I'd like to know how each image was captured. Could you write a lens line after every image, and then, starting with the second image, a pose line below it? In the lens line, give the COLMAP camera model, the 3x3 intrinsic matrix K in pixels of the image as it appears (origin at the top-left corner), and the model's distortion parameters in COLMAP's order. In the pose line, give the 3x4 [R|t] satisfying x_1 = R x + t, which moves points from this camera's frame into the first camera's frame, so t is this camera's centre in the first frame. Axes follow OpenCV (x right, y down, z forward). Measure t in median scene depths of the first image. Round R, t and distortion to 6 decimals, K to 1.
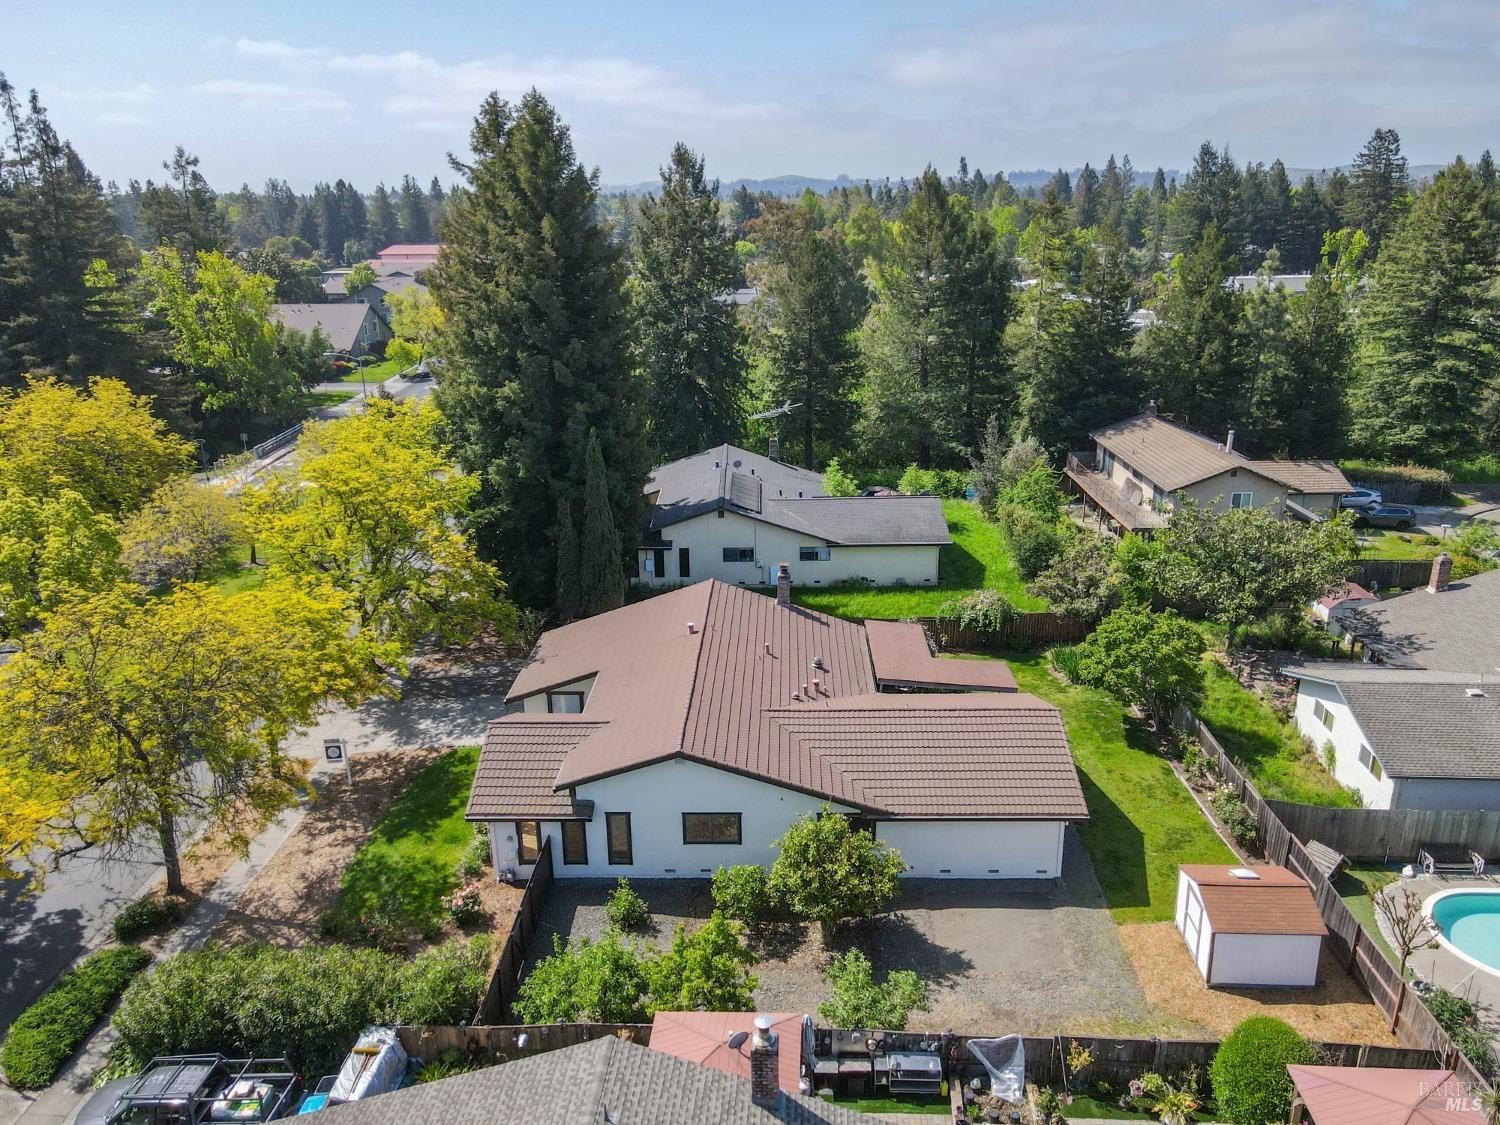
lens RADIAL K [[1113.6, 0, 756.4], [0, 1113.6, 560.1], [0, 0, 1]] dist [-0.001350, 0.002798]
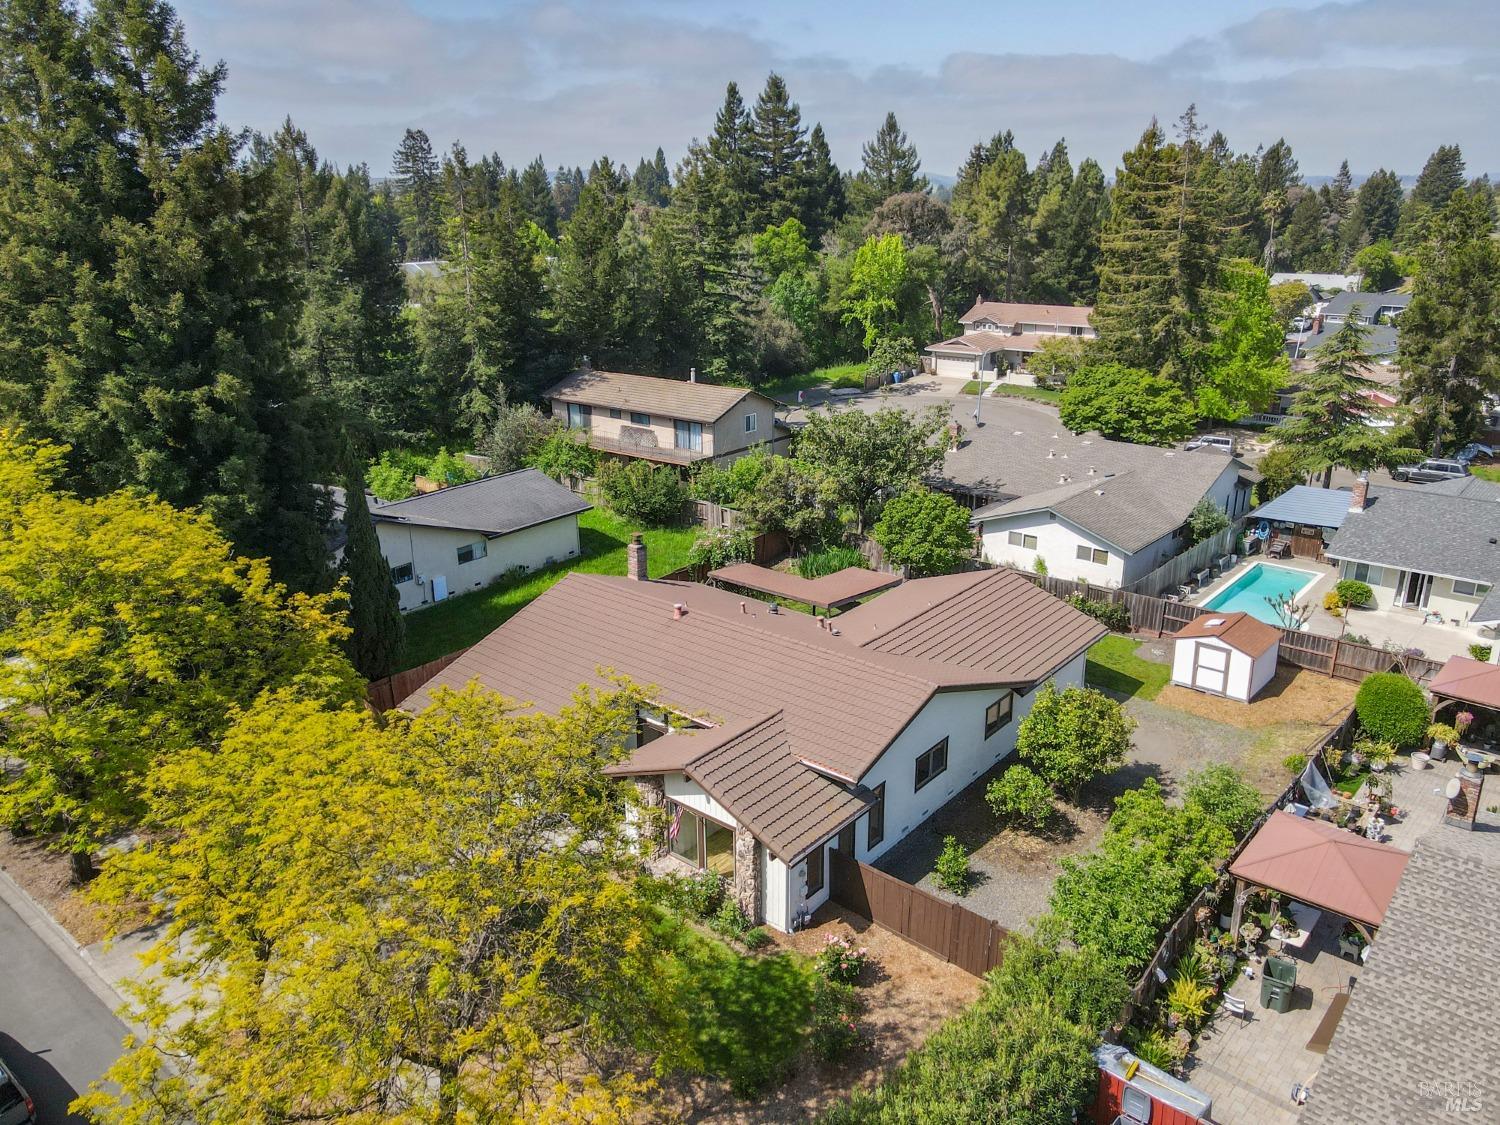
lens RADIAL K [[1113.6, 0, 756.4], [0, 1113.6, 560.1], [0, 0, 1]] dist [-0.001350, 0.002798]
pose [[0.614259, -0.241223, 0.751330, -0.591755], [0.249716, 0.962620, 0.104901, -0.045328], [-0.748550, 0.123183, 0.651536, 0.354563]]
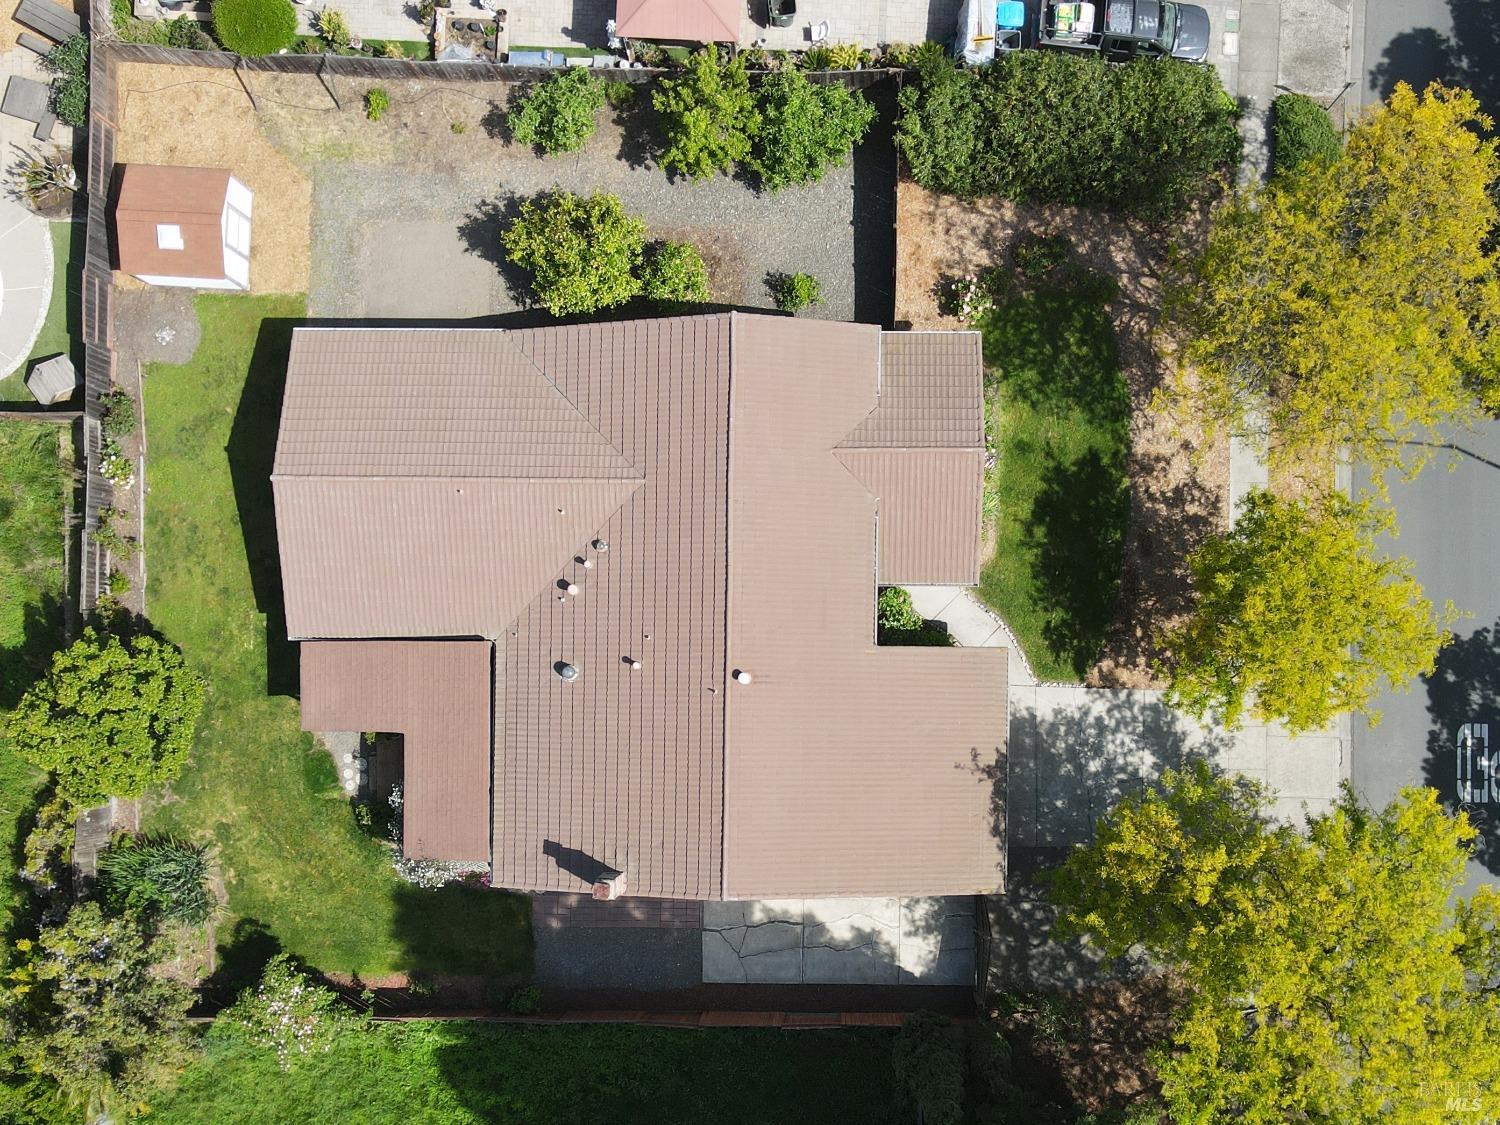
lens RADIAL K [[1113.6, 0, 756.4], [0, 1113.6, 560.1], [0, 0, 1]] dist [-0.001350, 0.002798]
pose [[-0.998145, 0.020973, 0.057151, -0.094133], [0.047157, -0.327344, 0.943728, -0.482123], [0.038501, 0.944672, 0.325748, 0.634835]]
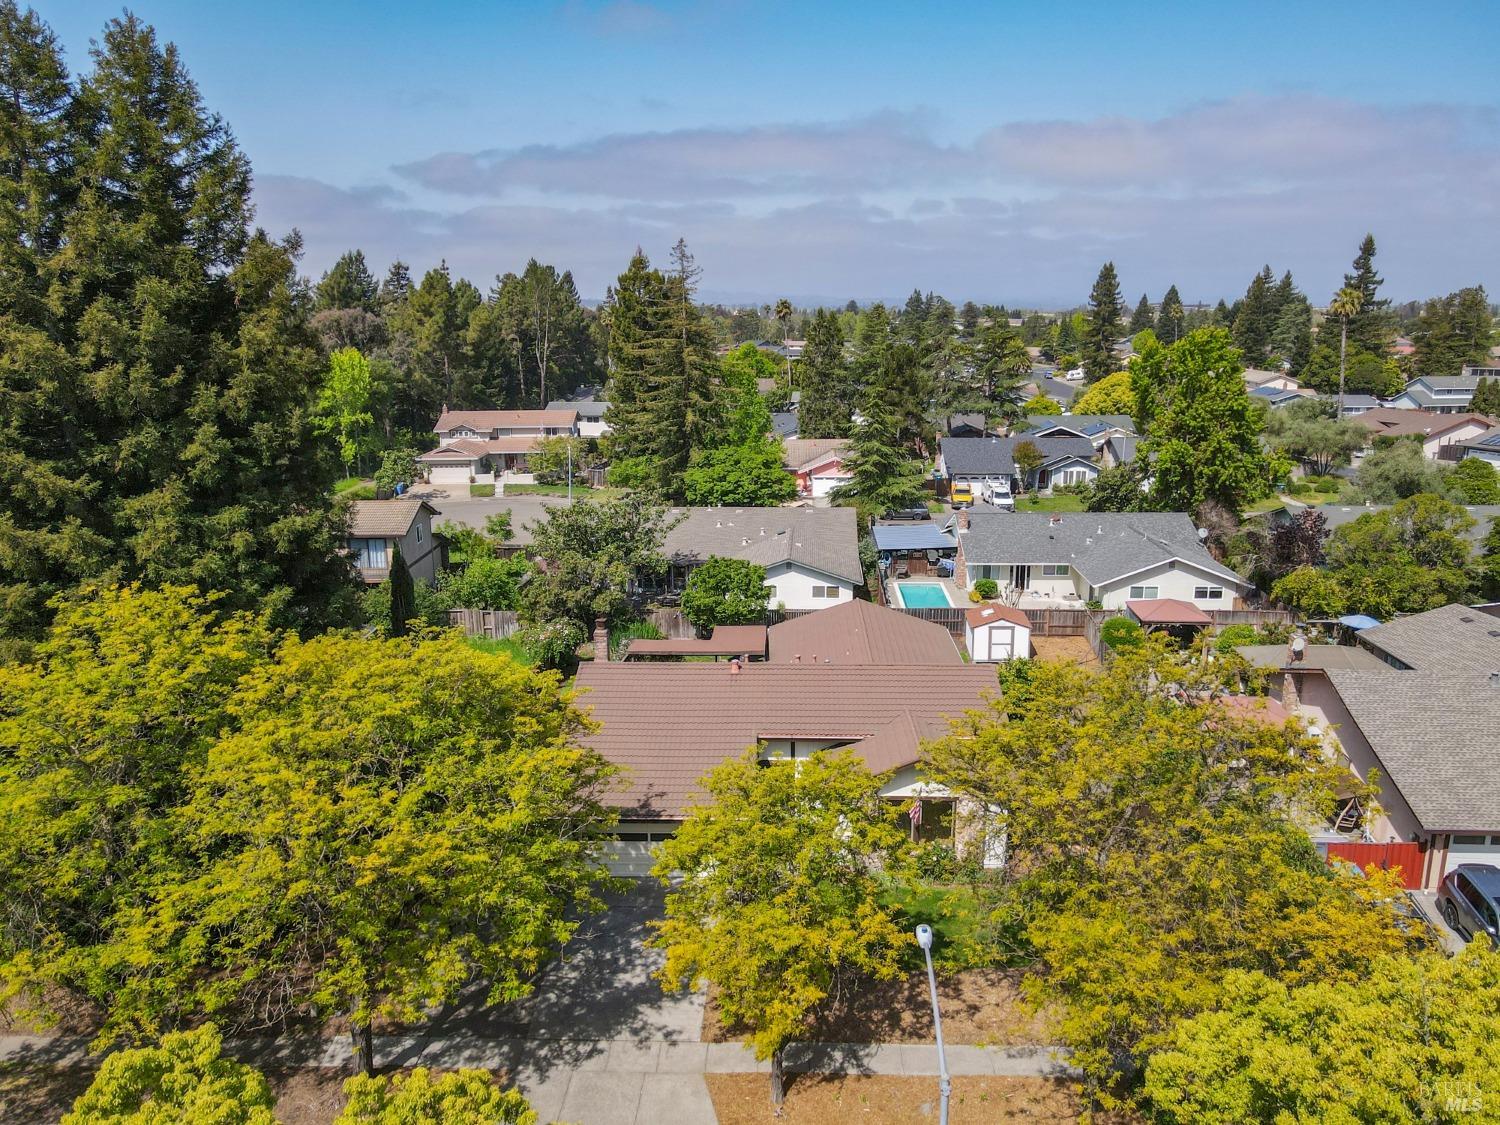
lens RADIAL K [[1113.6, 0, 756.4], [0, 1113.6, 560.1], [0, 0, 1]] dist [-0.001350, 0.002798]
pose [[-0.000702, -0.212385, 0.977186, -0.890603], [0.320989, 0.925428, 0.201367, -0.192251], [-0.947083, 0.313808, 0.067524, 0.805227]]
